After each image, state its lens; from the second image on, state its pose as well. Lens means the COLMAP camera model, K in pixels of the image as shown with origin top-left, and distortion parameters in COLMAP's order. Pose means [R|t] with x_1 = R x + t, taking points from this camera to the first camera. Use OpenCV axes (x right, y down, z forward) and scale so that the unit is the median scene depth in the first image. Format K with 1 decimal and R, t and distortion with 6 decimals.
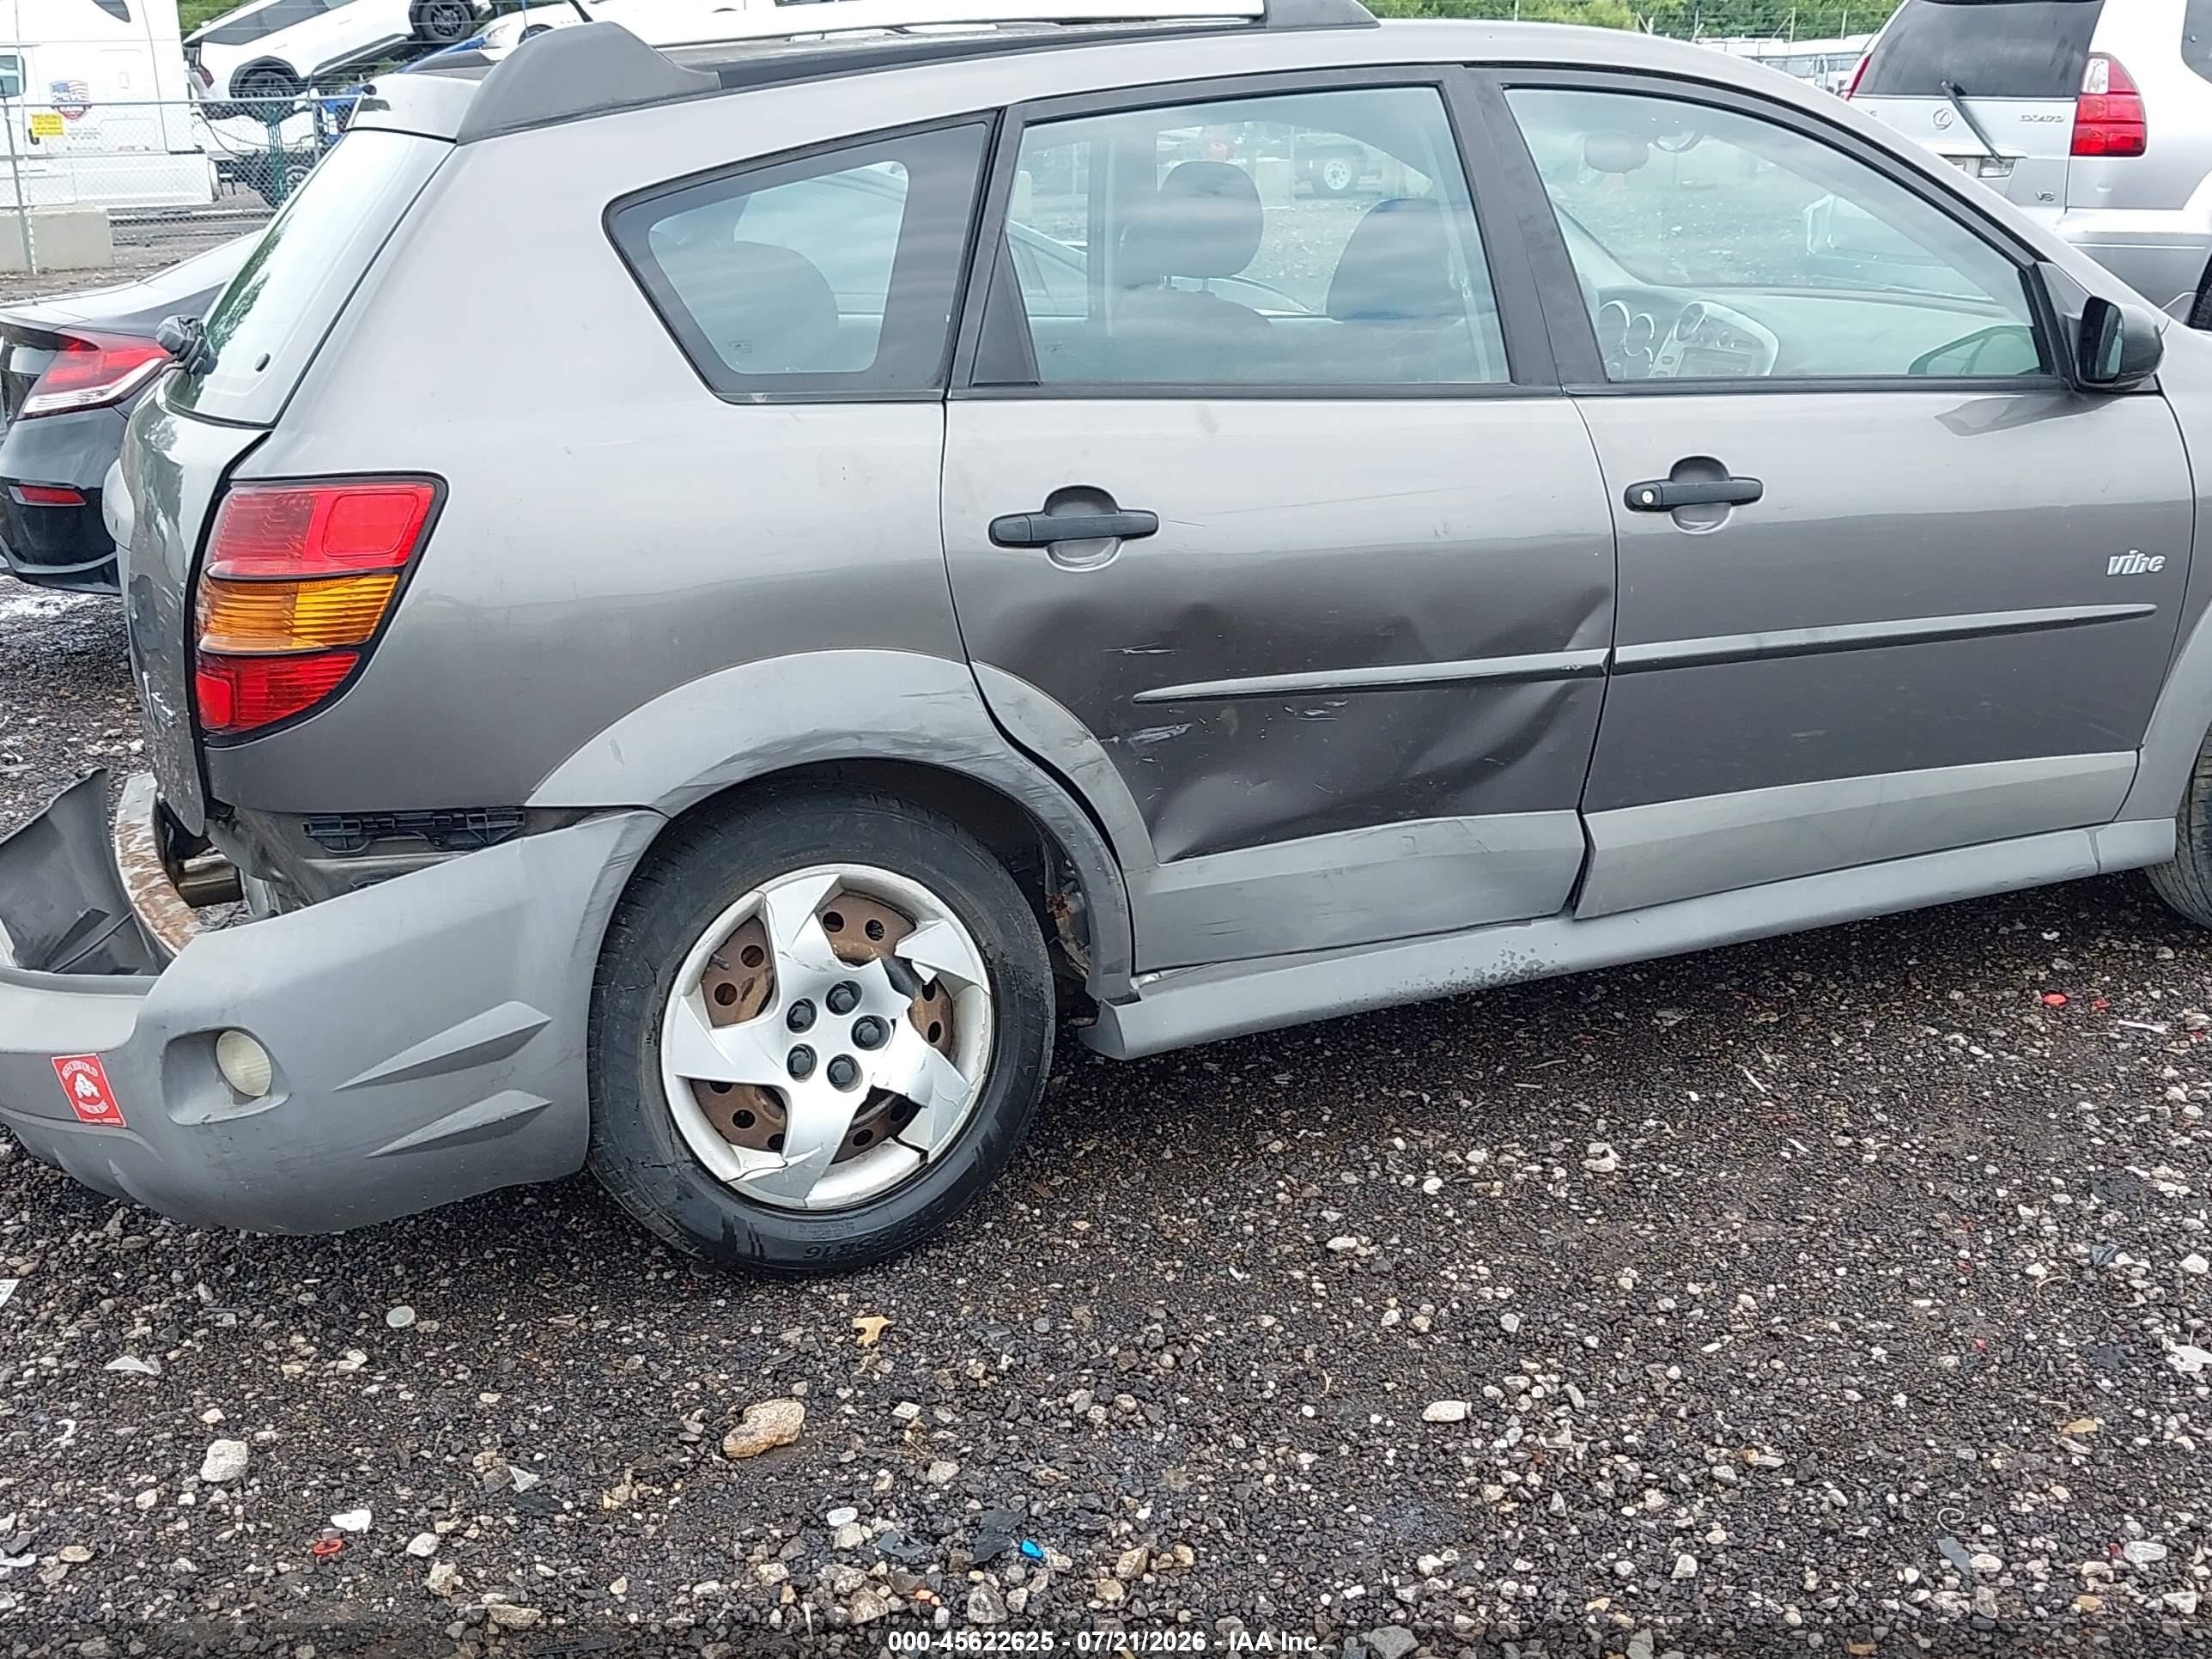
lens RADIAL K [[2531.9, 0, 1106.0], [0, 2531.9, 829.5], [0, 0, 1]] dist [0.009280, -0.027017]
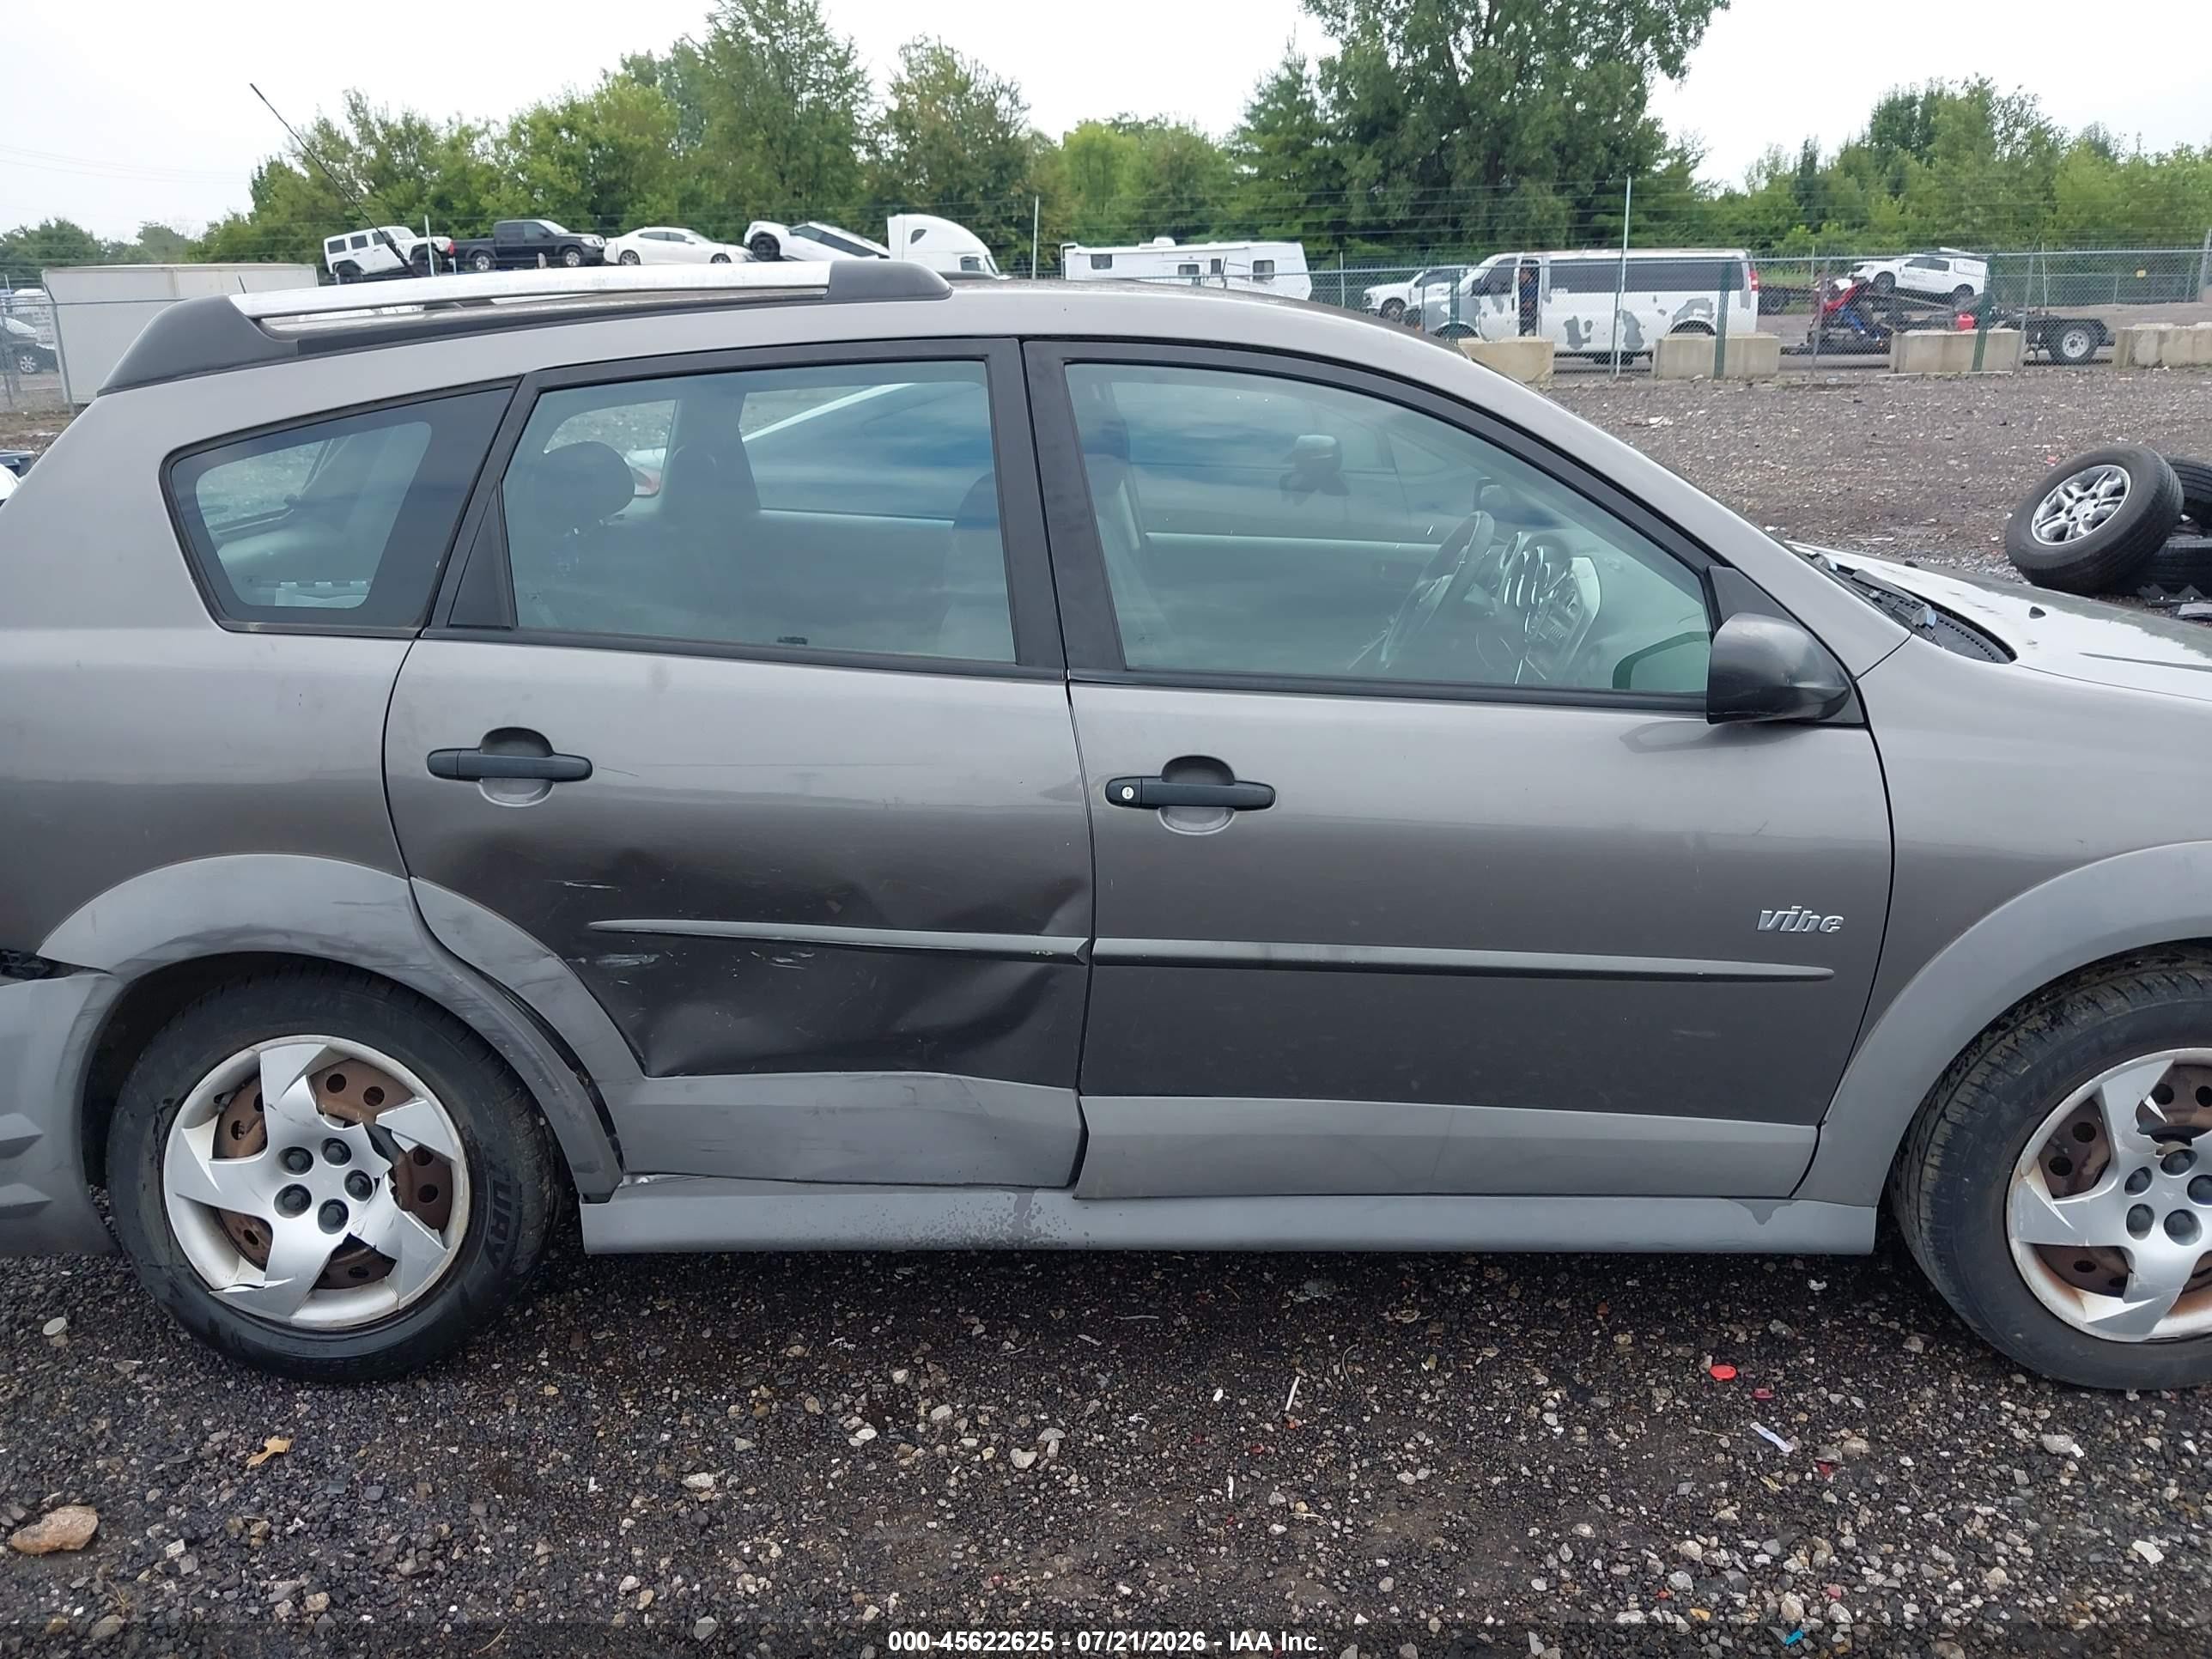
lens RADIAL K [[1788.1, 0, 1106.0], [0, 1788.1, 829.5], [0, 0, 1]] dist [0.003758, -0.001616]
pose [[0.901814, 0.130988, -0.411793, 0.518207], [-0.128148, 0.991150, 0.034638, -0.148121], [0.412686, 0.021533, 0.910619, 0.408780]]
